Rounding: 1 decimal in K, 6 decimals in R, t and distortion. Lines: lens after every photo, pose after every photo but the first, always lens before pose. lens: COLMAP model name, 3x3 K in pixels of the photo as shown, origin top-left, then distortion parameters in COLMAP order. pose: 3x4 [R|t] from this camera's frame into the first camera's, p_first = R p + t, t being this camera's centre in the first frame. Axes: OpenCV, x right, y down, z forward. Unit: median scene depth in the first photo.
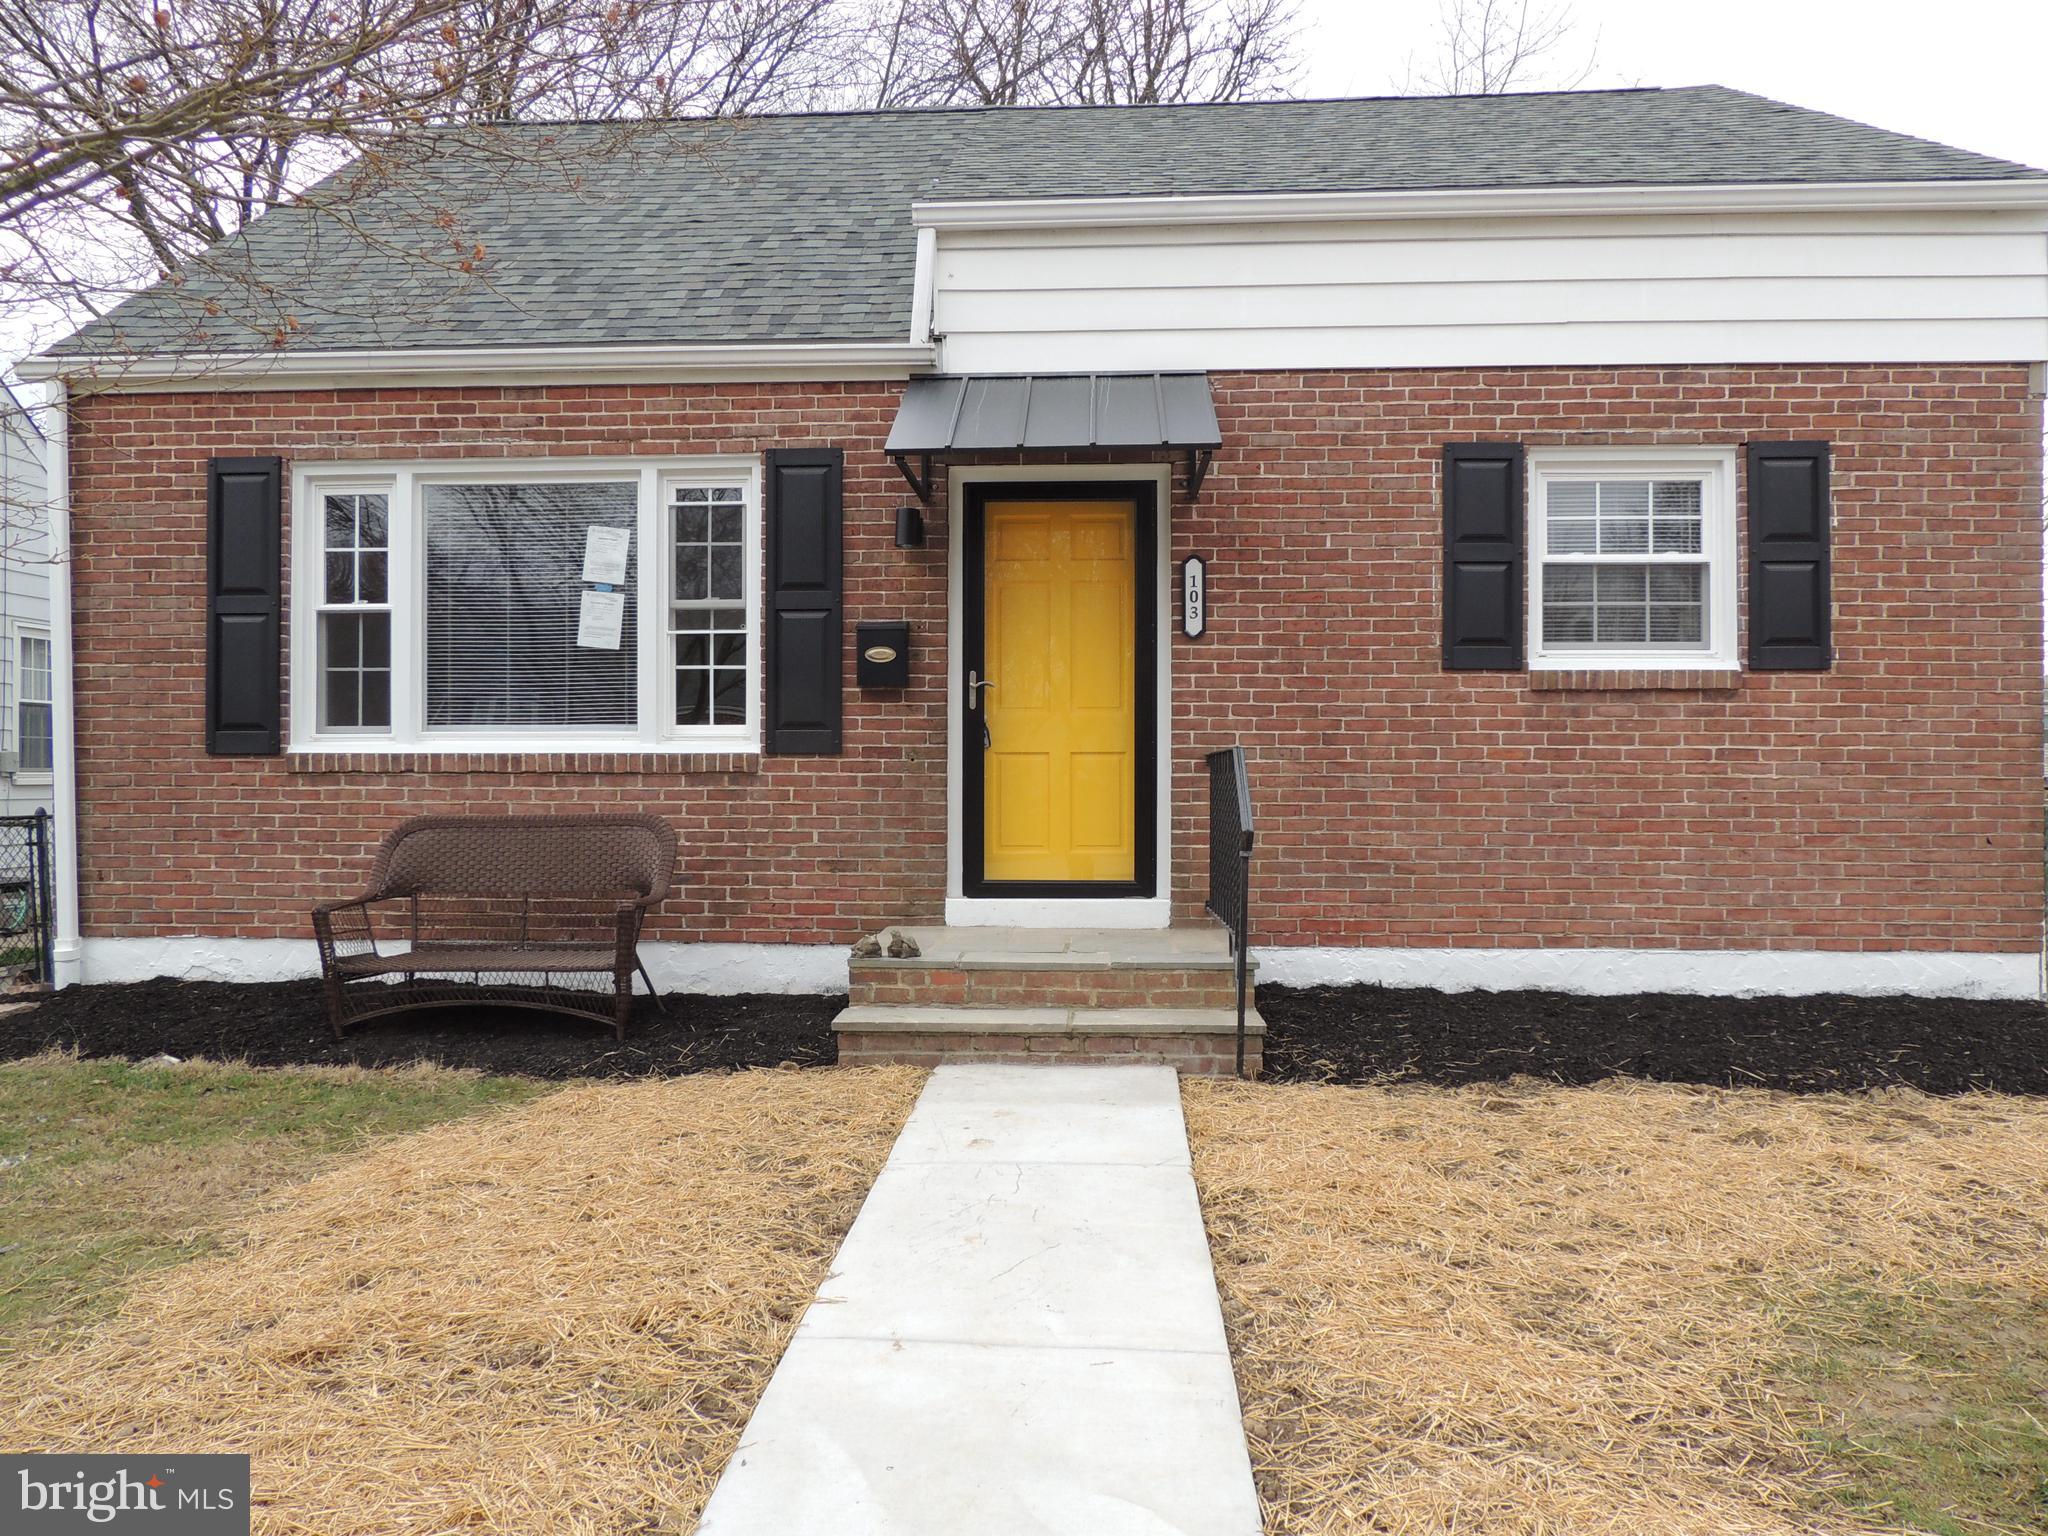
lens RADIAL K [[1465.2, 0, 1027.3], [0, 1465.2, 765.4], [0, 0, 1]] dist [-0.024510, 0.013077]
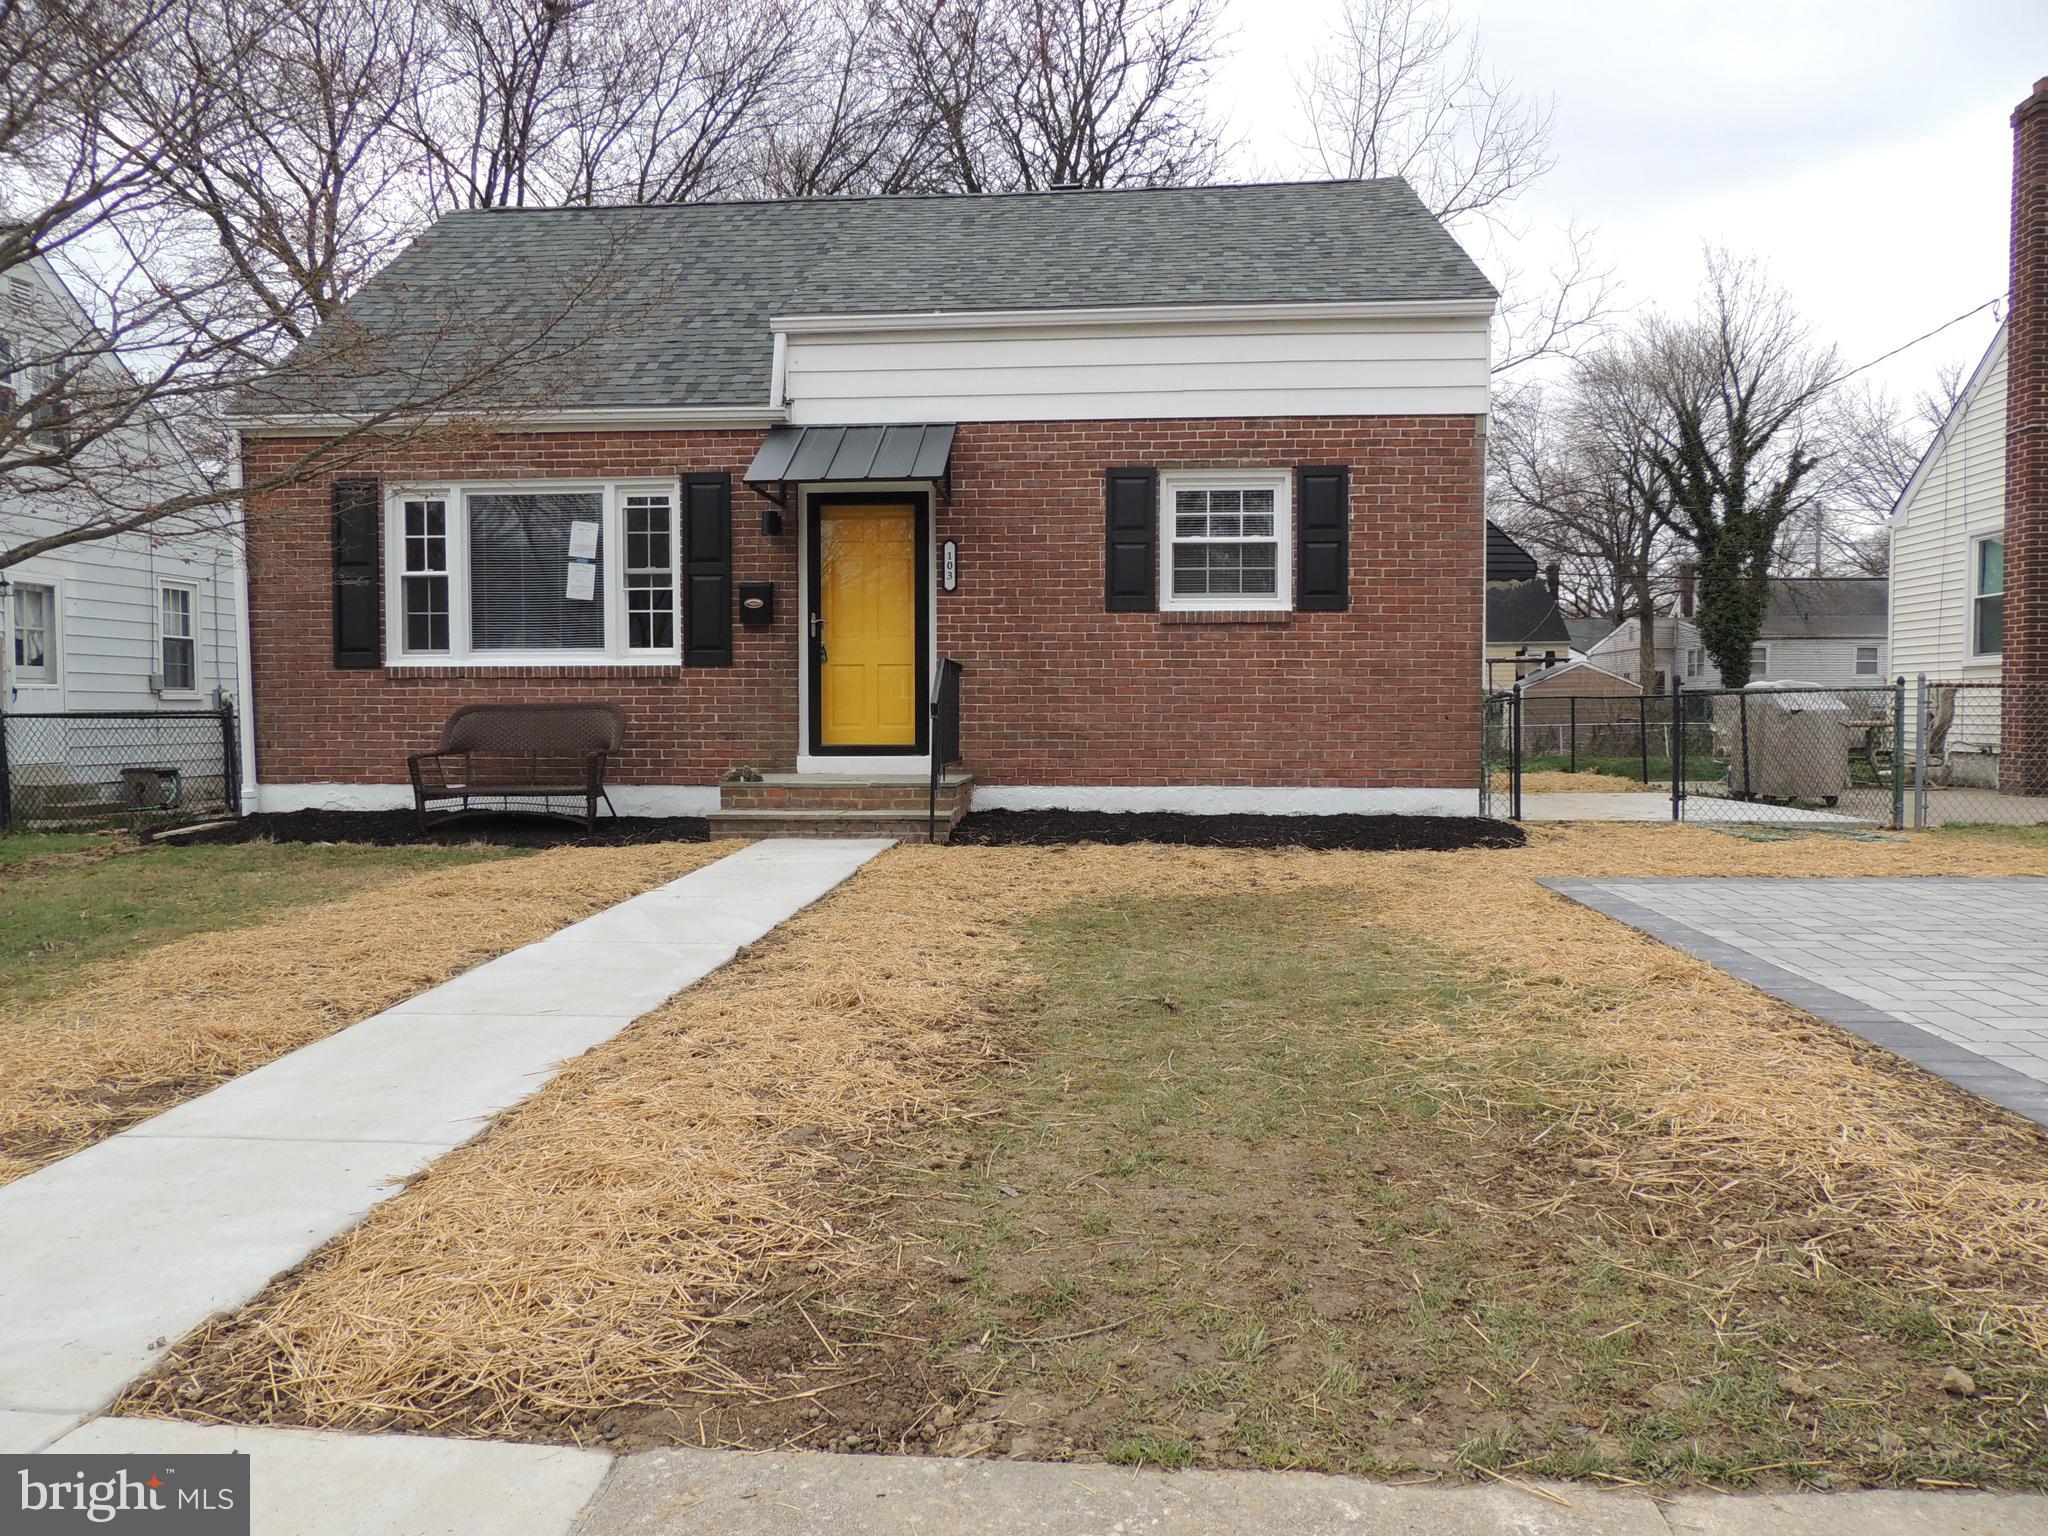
lens RADIAL K [[1465.2, 0, 1031.6], [0, 1465.2, 760.4], [0, 0, 1]] dist [-0.024510, 0.013077]
pose [[0.999846, -0.001695, -0.017443, 0.227325], [0.002388, 0.999205, 0.039789, 0.032646], [0.017362, -0.039824, 0.999056, -0.588767]]
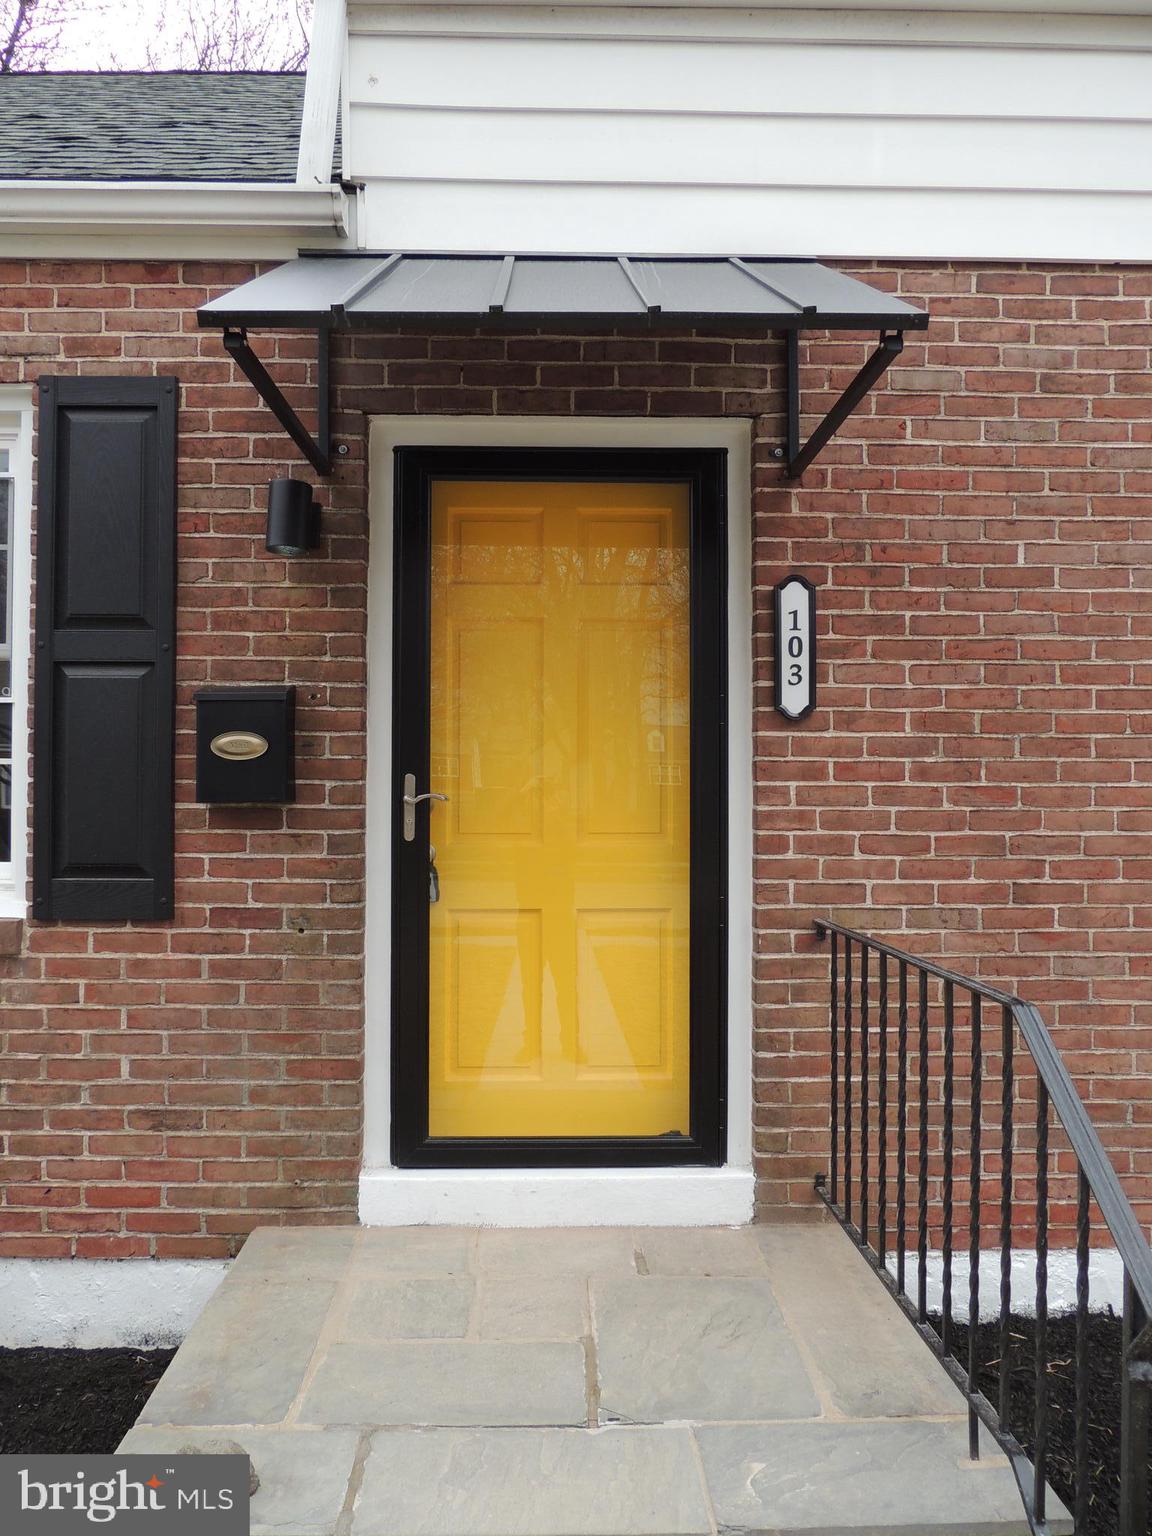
lens RADIAL K [[1098.9, 0, 567.2], [0, 1098.9, 759.6], [0, 0, 1]] dist [-0.024510, 0.013077]
pose [[0.997176, 0.002616, 0.075055, -0.007802], [-0.001404, 0.999868, -0.016204, -0.063096], [-0.075088, 0.016053, 0.997048, 0.571699]]
